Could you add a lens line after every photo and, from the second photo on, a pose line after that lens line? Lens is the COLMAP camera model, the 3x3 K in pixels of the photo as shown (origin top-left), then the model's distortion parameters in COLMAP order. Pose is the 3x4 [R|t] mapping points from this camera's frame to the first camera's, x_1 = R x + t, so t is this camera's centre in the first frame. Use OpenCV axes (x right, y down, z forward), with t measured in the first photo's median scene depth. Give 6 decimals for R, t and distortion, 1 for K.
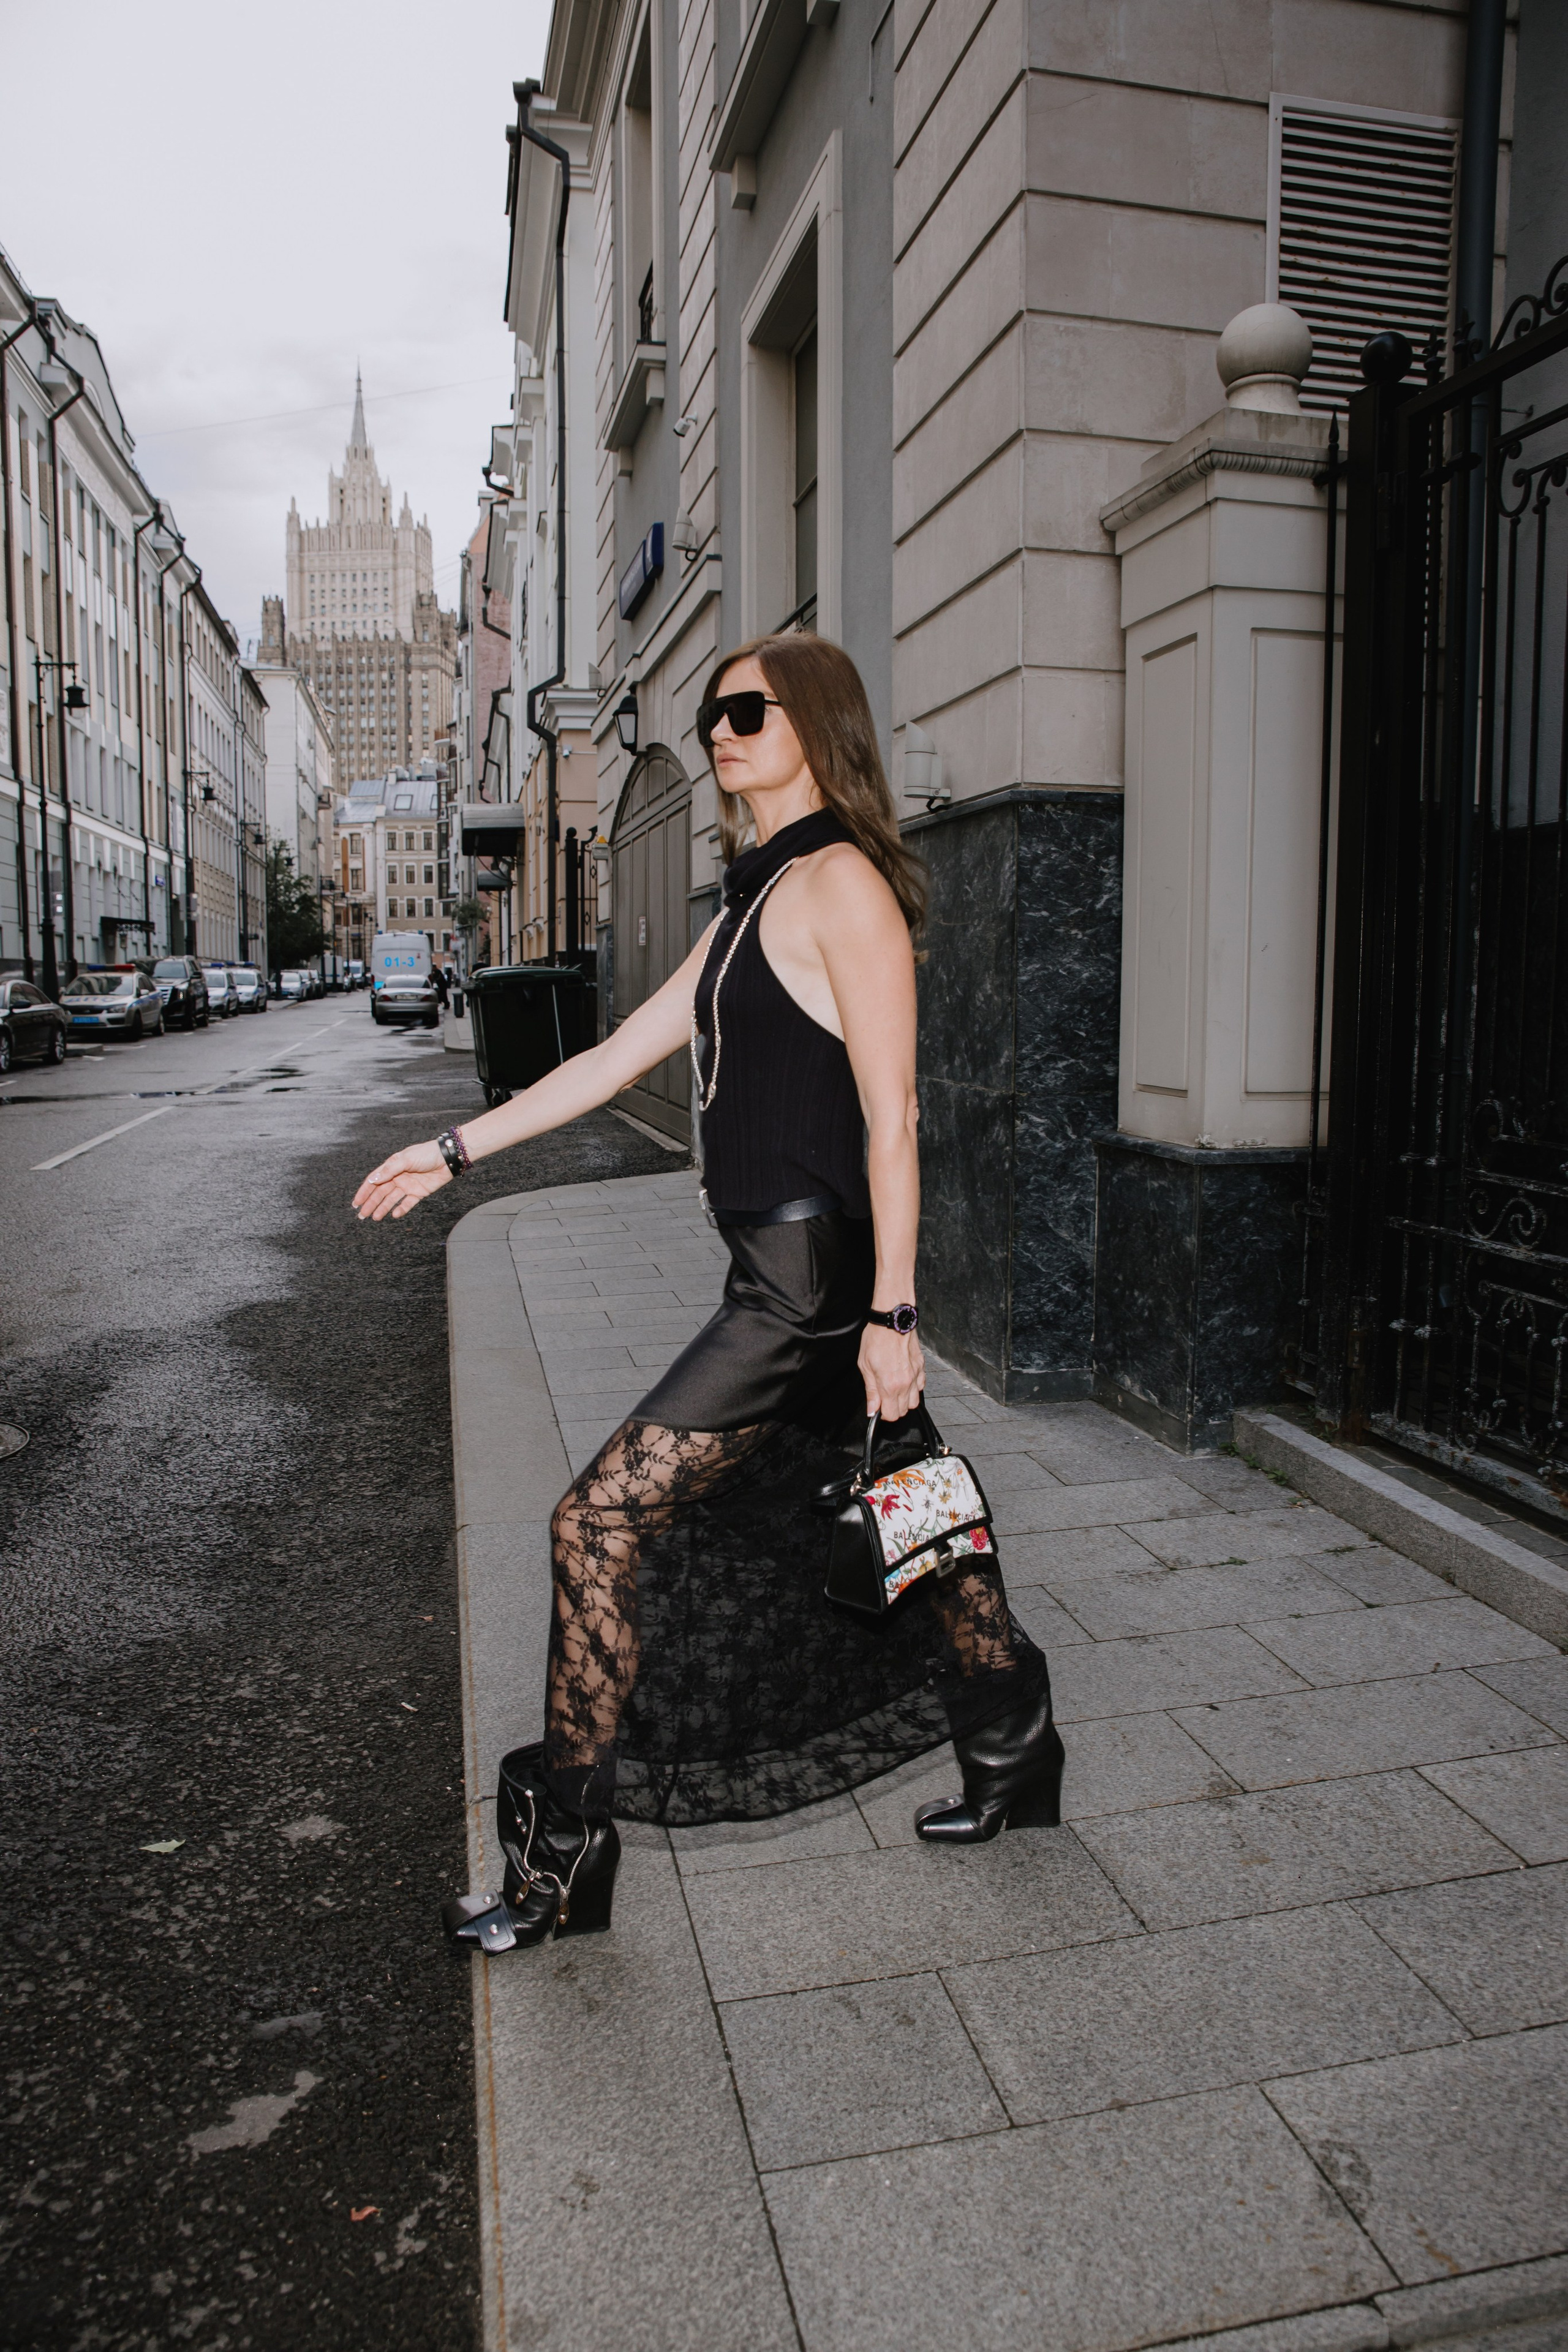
lens RADIAL K [[1613.6, 0, 786.2], [0, 1613.6, 1189.1], [0, 0, 1]] dist [-0.131757, 0.092162]
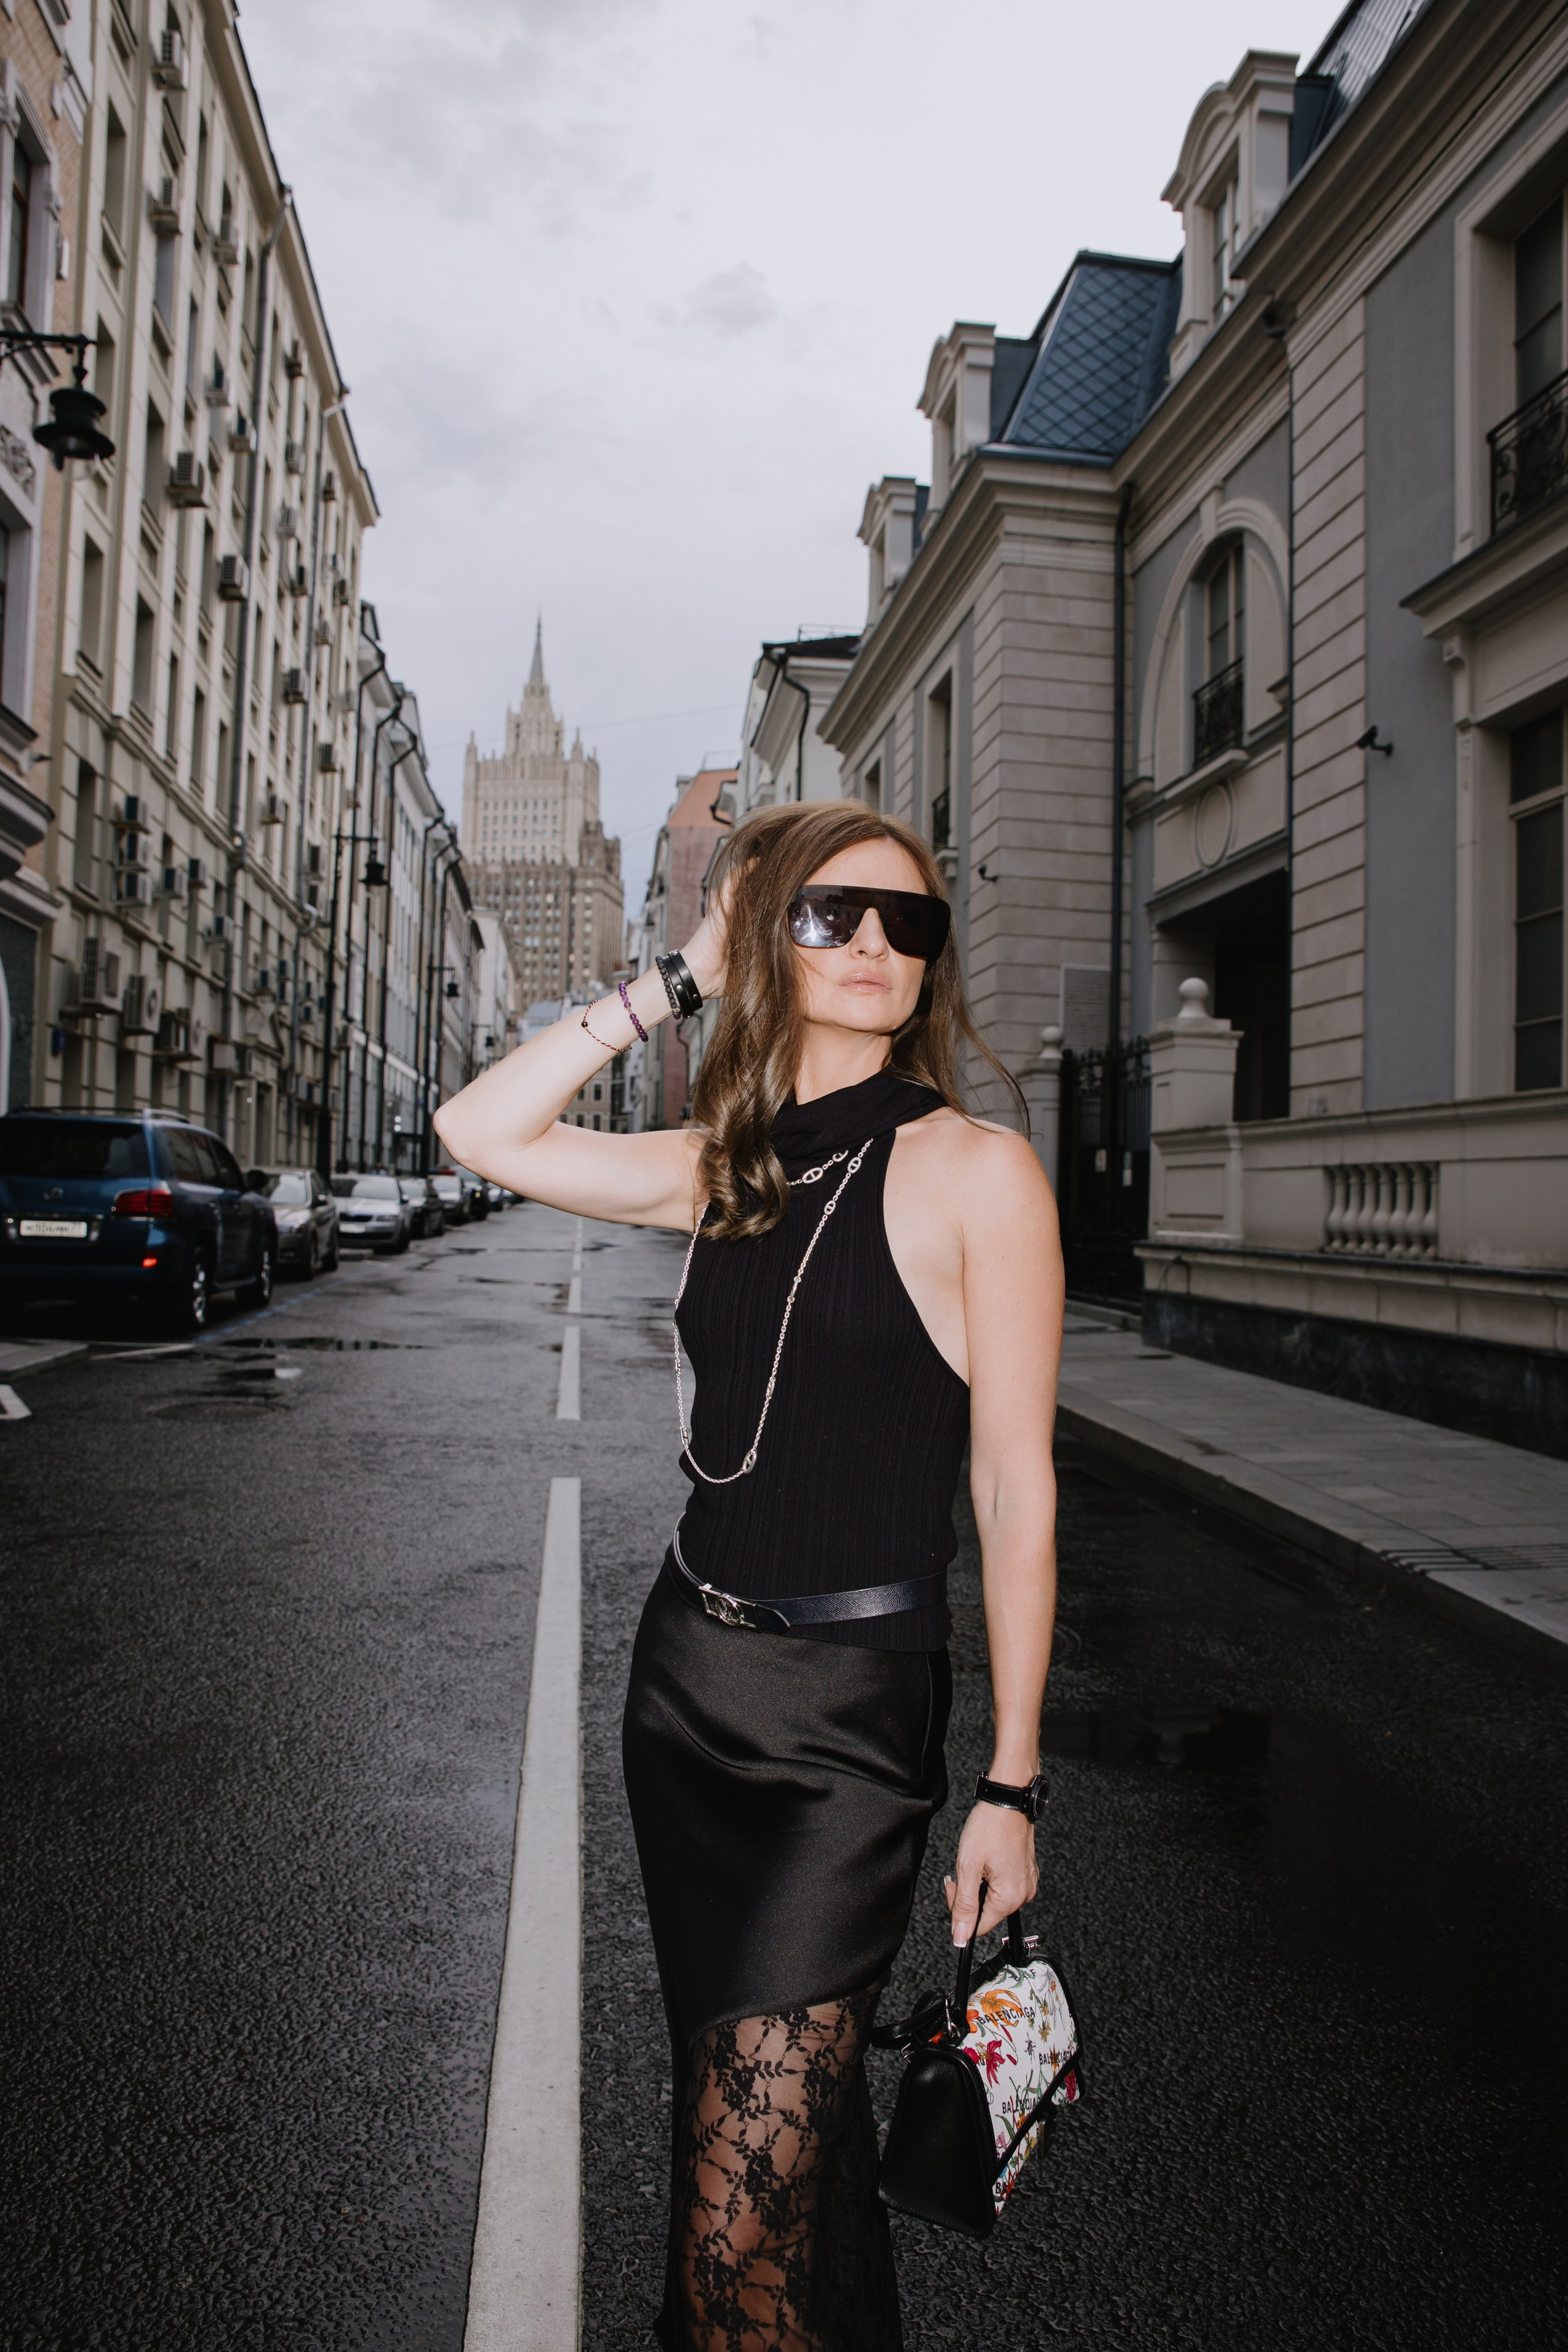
lens RADIAL K [[1648.2, 0, 789.2], [0, 1648.2, 1177.0], [0, 0, 1]] dist [-0.136325, 0.101139]
pose [[0.996040, 0.023865, -0.085646, -0.000167], [-0.035794, 0.989424, -0.140567, 0.030733], [0.081386, 0.143076, 0.986360, -0.219888]]
